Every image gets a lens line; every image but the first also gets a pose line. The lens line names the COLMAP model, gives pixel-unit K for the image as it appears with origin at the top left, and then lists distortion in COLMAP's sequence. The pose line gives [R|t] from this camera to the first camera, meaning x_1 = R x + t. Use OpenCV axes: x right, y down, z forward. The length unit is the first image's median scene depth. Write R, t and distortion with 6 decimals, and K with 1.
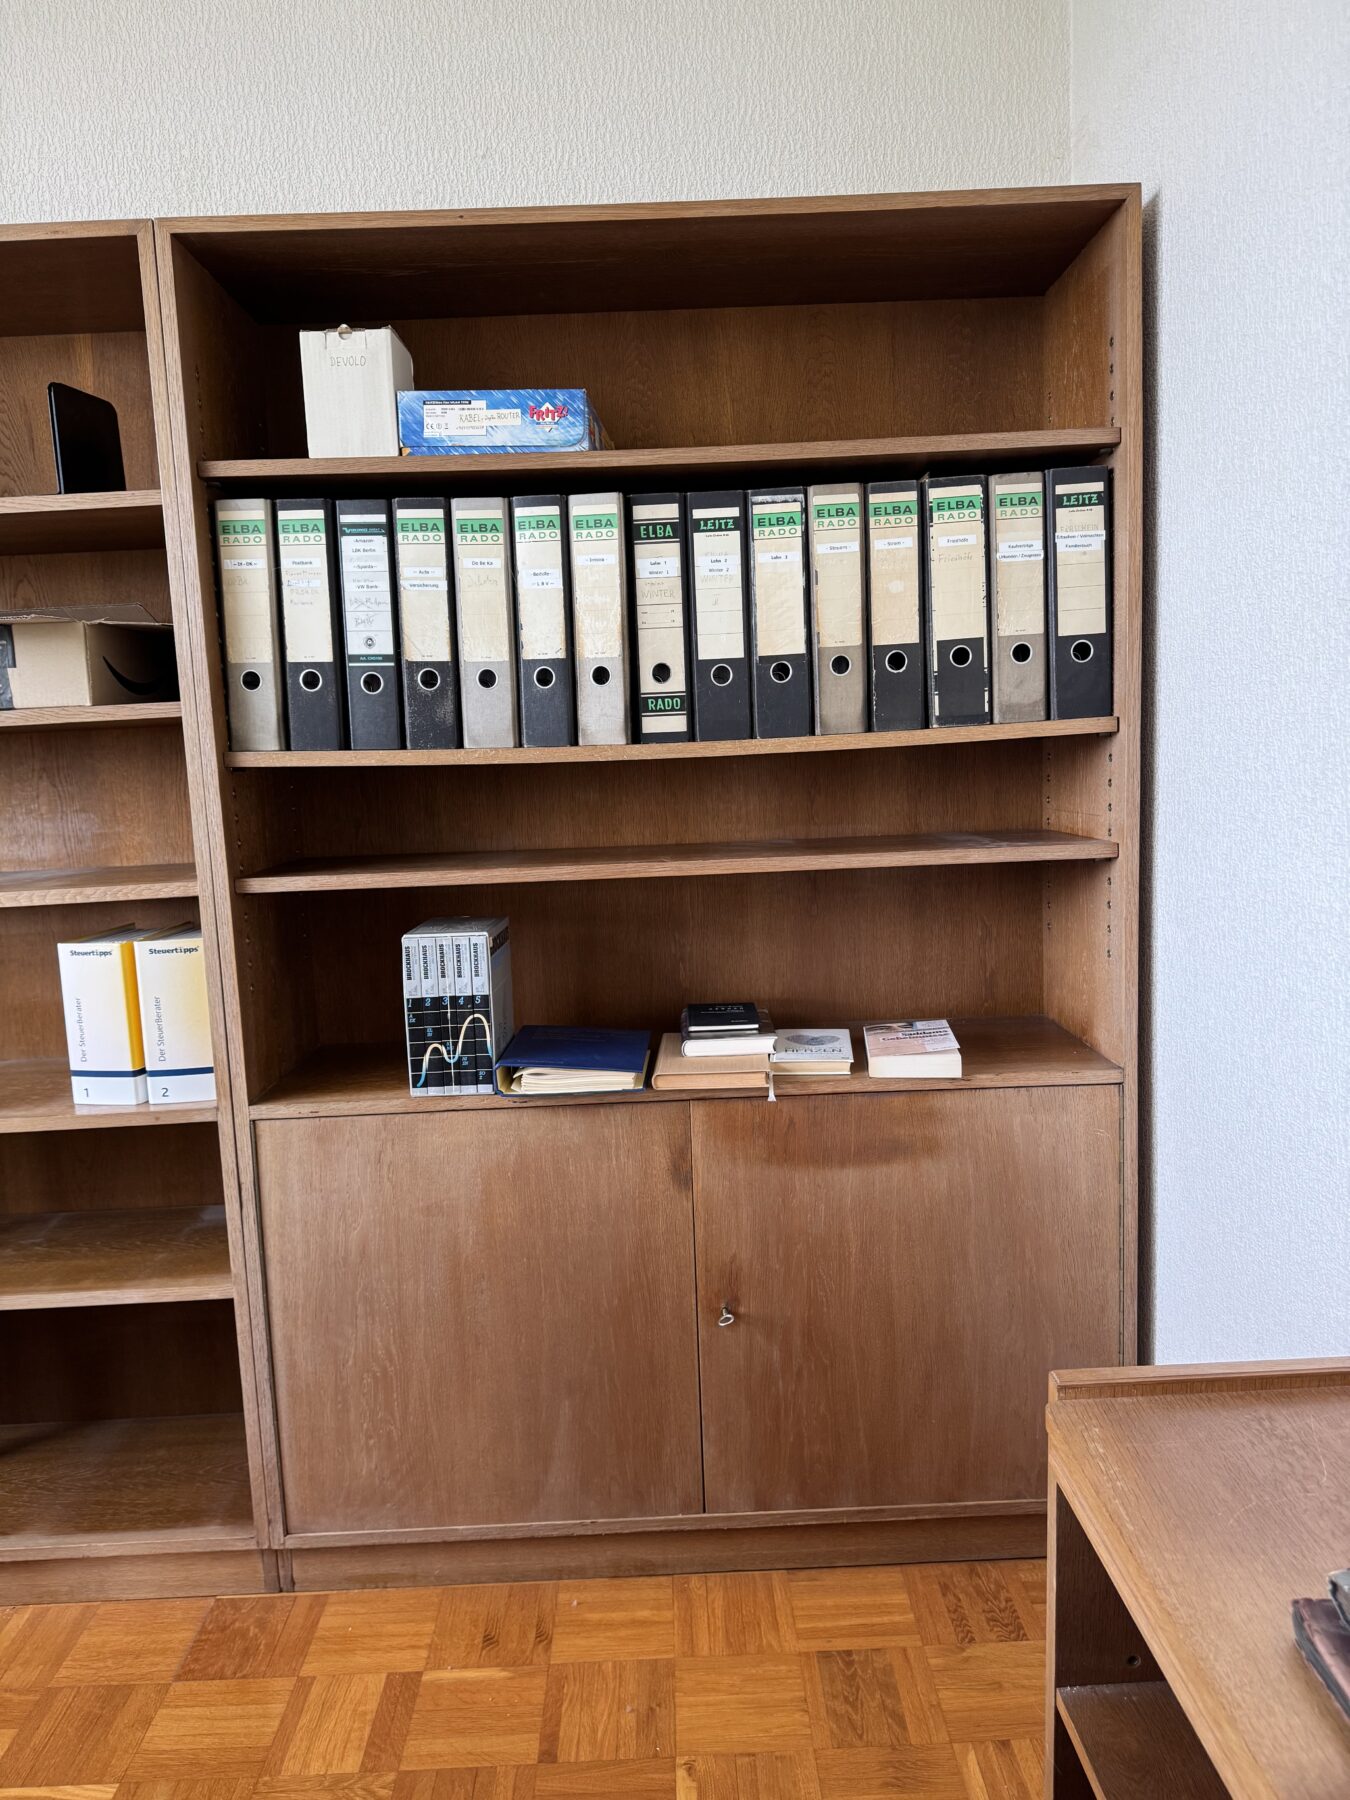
lens RADIAL K [[1230.2, 0, 678.7], [0, 1230.2, 901.4], [0, 0, 1]] dist [-0.000962, -0.027517]
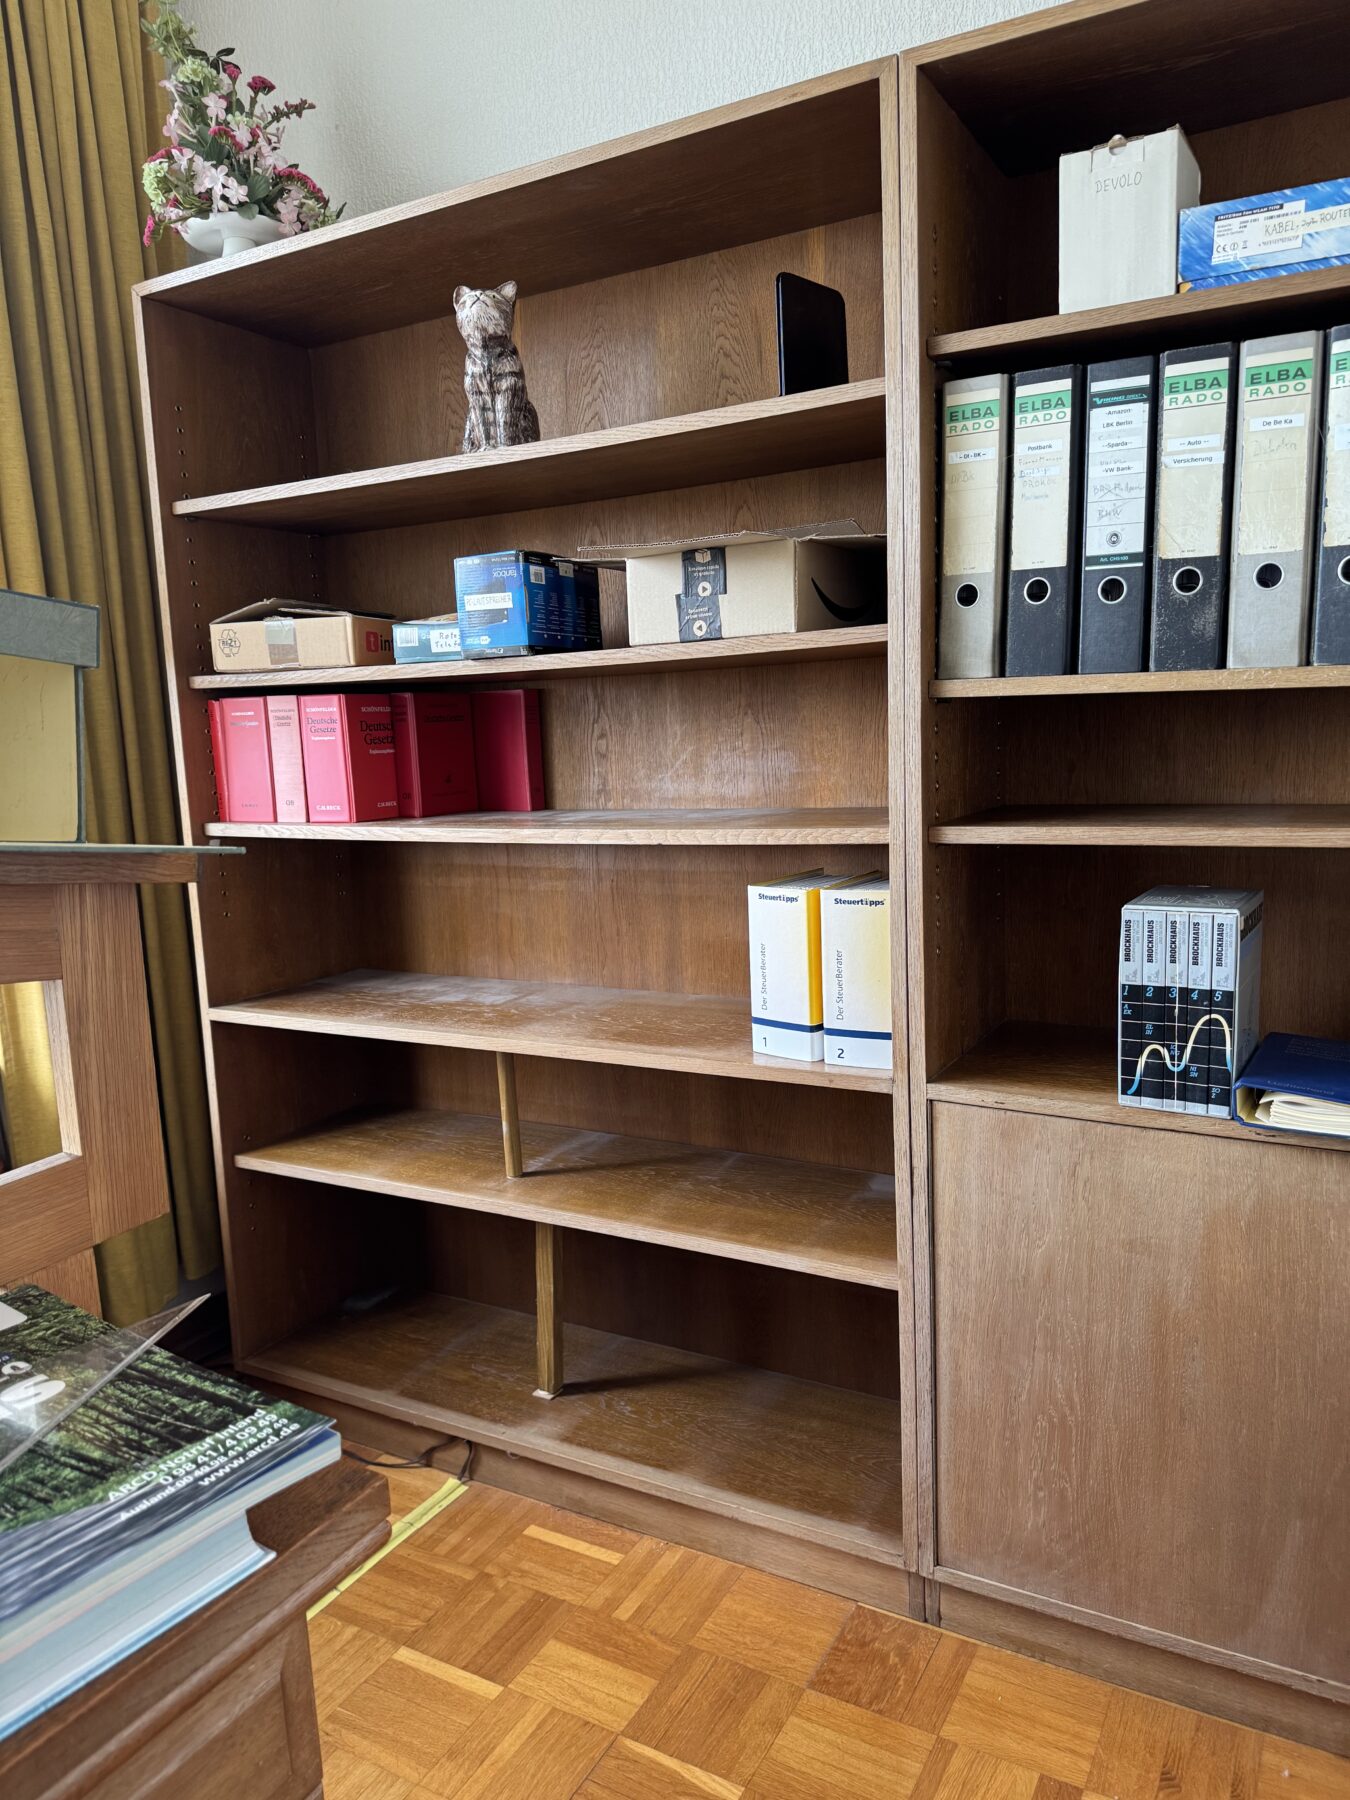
lens RADIAL K [[1251.8, 0, 734.7], [0, 1251.8, 896.5], [0, 0, 1]] dist [0.215270, -0.198896]
pose [[0.878508, 0.079193, -0.471117, -0.048751], [-0.063302, 0.996766, 0.049512, -0.004692], [0.473515, -0.013674, 0.880680, 0.123114]]
